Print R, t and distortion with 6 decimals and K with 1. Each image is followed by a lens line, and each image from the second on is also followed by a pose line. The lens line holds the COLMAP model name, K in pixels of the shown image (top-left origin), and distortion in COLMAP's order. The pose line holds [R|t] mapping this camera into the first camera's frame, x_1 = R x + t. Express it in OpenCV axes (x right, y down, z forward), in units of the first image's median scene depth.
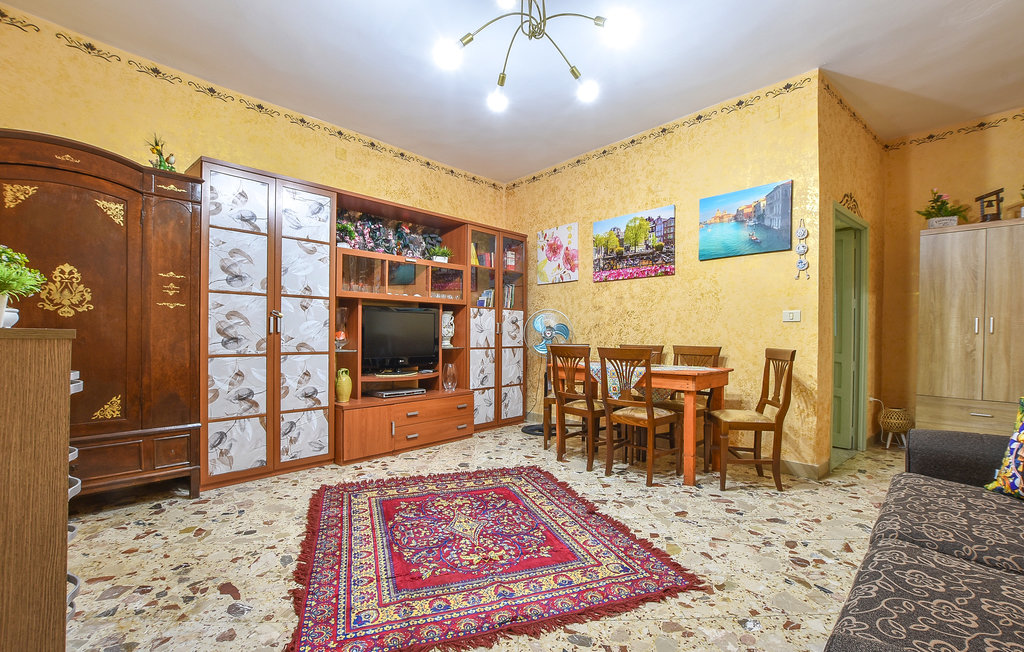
lens RADIAL K [[460.7, 0, 516.0], [0, 460.7, 343.2], [0, 0, 1]] dist [-0.040219, 0.009229]
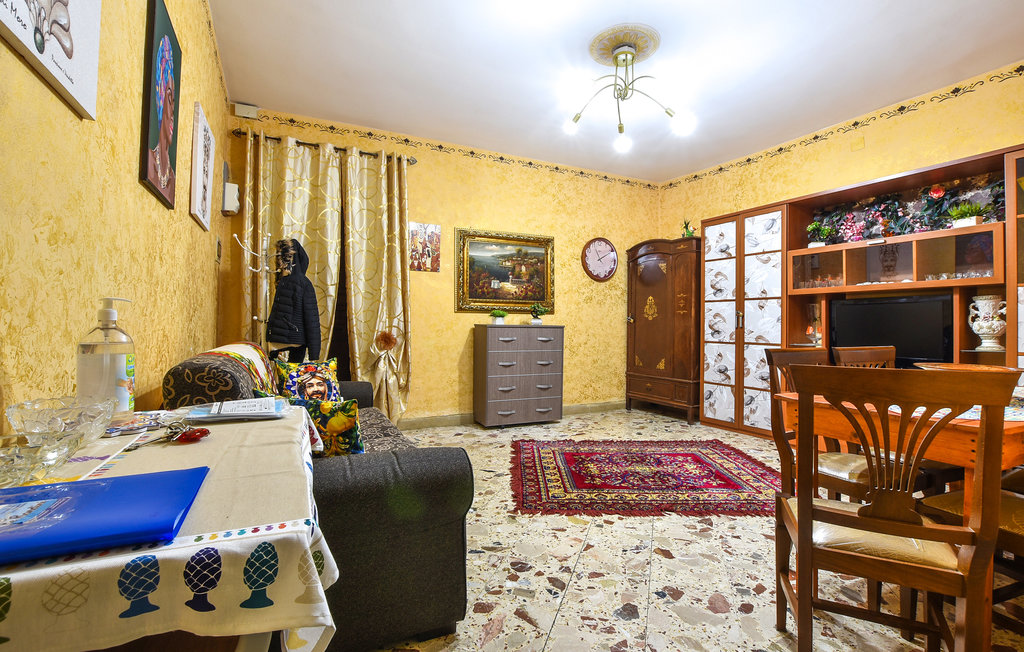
lens RADIAL K [[449.0, 0, 512.0], [0, 449.0, 326.0], [0, 0, 1]] dist [-0.024916, 0.000257]
pose [[-0.340918, -0.006662, -0.940069, 0.932740], [-0.027466, 0.999619, 0.002877, -0.012095], [0.939692, 0.026801, -0.340971, 0.792634]]
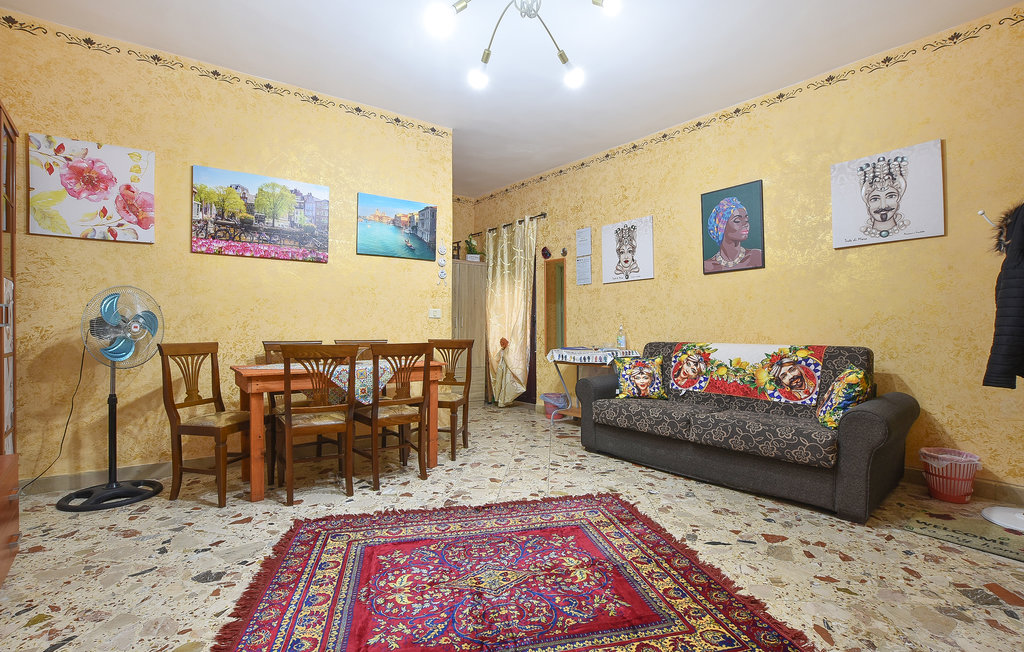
lens RADIAL K [[453.1, 0, 511.9], [0, 453.1, 338.7], [0, 0, 1]] dist [-0.039659, 0.009138]
pose [[0.115740, -0.024713, 0.992972, -0.619885], [0.017776, 0.999582, 0.022805, -0.014733], [-0.993120, 0.015011, 0.116131, 0.643123]]
